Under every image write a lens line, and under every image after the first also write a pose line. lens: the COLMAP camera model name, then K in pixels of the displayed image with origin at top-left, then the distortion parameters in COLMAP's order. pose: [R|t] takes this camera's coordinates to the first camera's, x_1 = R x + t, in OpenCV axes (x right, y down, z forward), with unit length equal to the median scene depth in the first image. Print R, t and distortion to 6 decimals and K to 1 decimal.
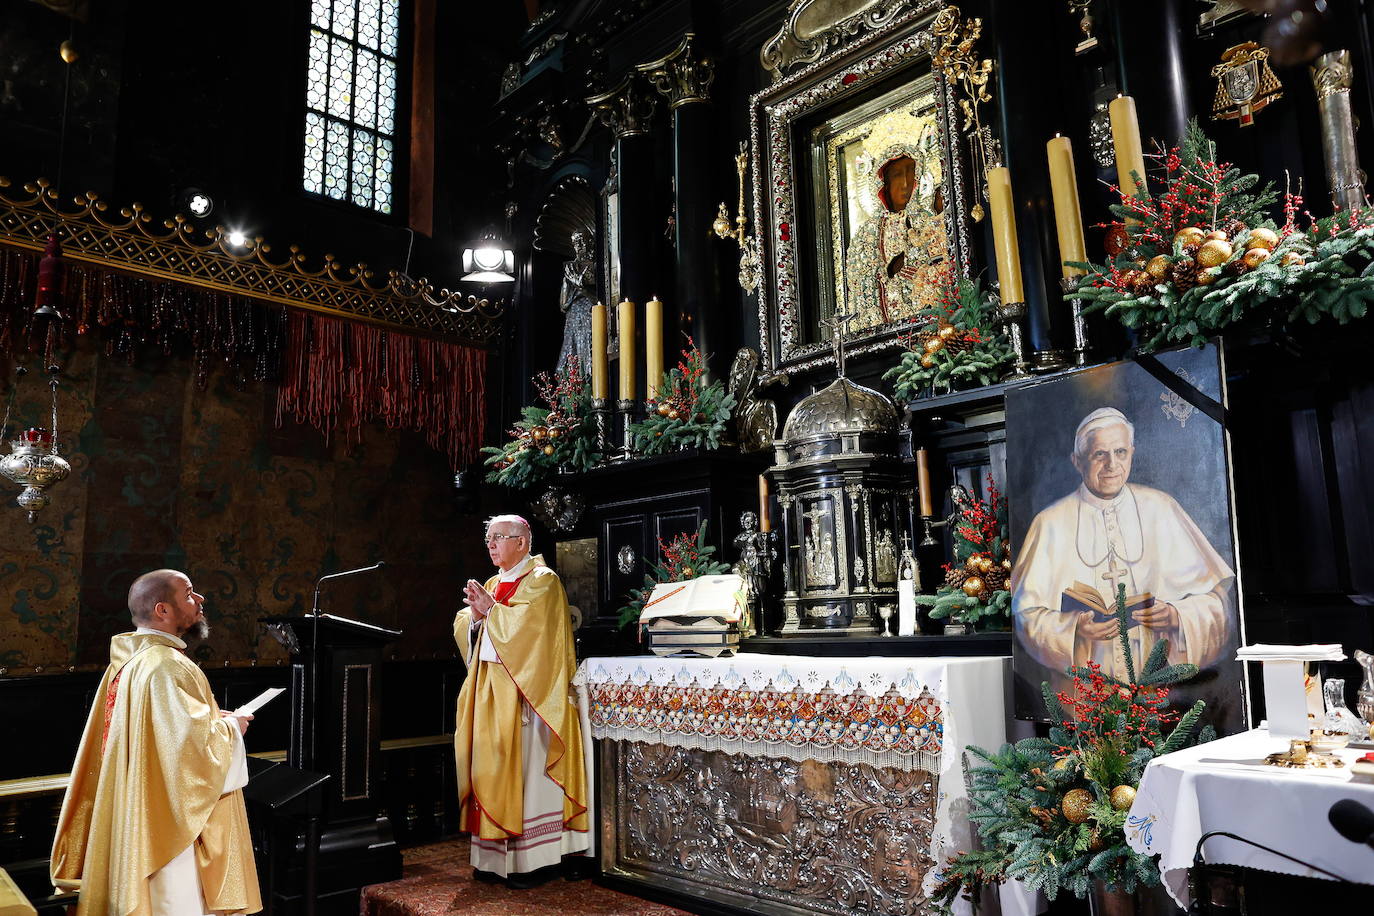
lens RADIAL K [[940.4, 0, 733.7], [0, 940.4, 460.0], [0, 0, 1]] dist [0.000607, 0.000594]
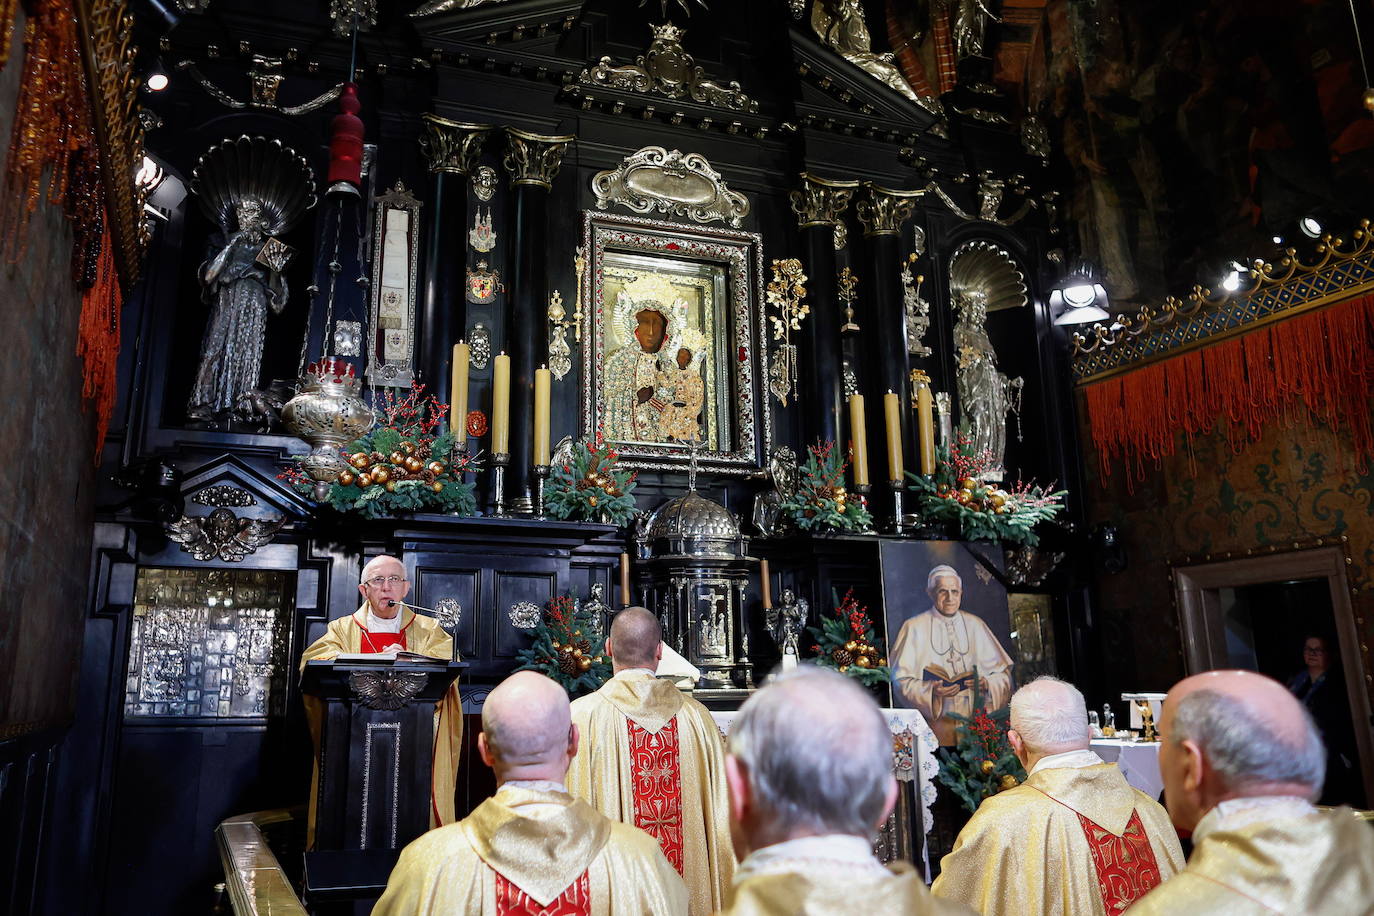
lens RADIAL K [[940.4, 0, 733.7], [0, 940.4, 460.0], [0, 0, 1]] dist [0.000607, 0.000594]
pose [[0.461169, 0.228046, 0.857507, -1.371898], [-0.155825, 0.972205, -0.174745, 0.125322], [-0.873522, -0.053034, 0.483887, 0.497230]]
